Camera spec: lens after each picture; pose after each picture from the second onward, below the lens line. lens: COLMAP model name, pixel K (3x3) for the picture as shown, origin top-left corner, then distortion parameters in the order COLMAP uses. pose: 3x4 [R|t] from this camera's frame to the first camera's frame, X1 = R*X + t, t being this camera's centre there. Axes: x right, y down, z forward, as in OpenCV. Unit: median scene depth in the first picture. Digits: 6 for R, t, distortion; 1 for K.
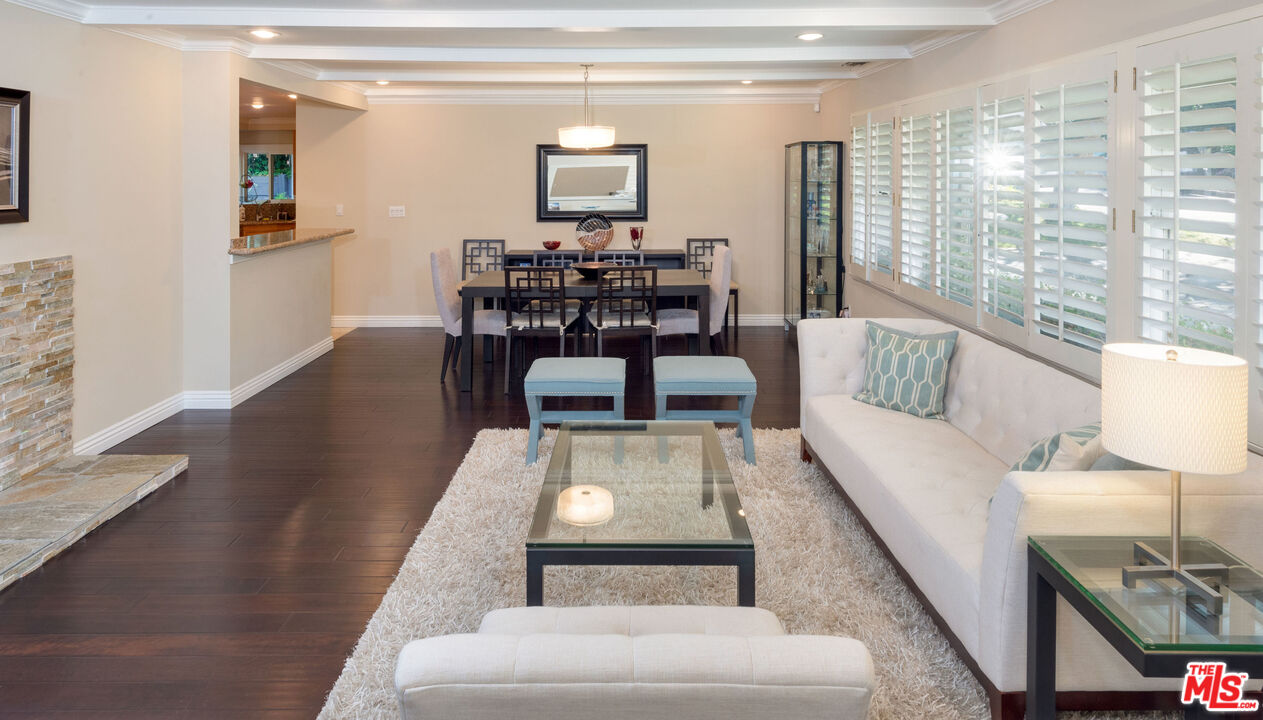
lens RADIAL K [[771.6, 0, 628.3], [0, 771.6, 185.8], [0, 0, 1]] dist [0.056447, -0.000280]
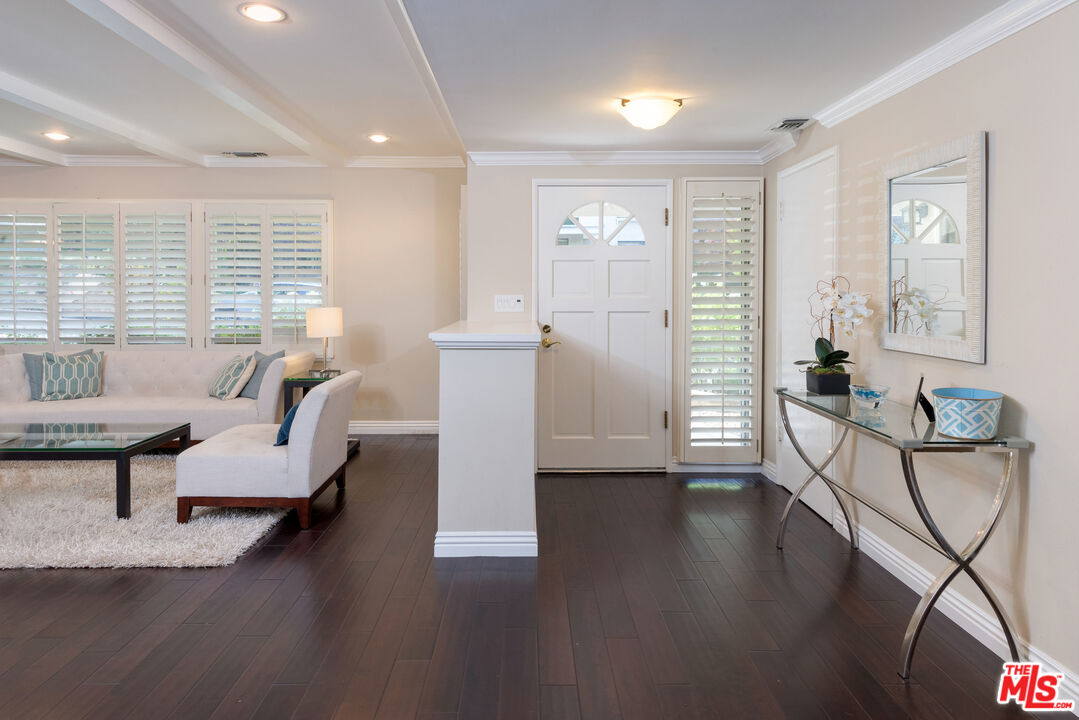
lens RADIAL K [[518.0, 0, 536.2], [0, 518.0, 290.6], [0, 0, 1]] dist [0.002160, 0.000317]
pose [[-0.029721, 0.002063, 0.999556, -0.385157], [0.010056, 0.999948, -0.001765, 0.036544], [-0.999508, 0.009999, -0.029740, 0.034748]]
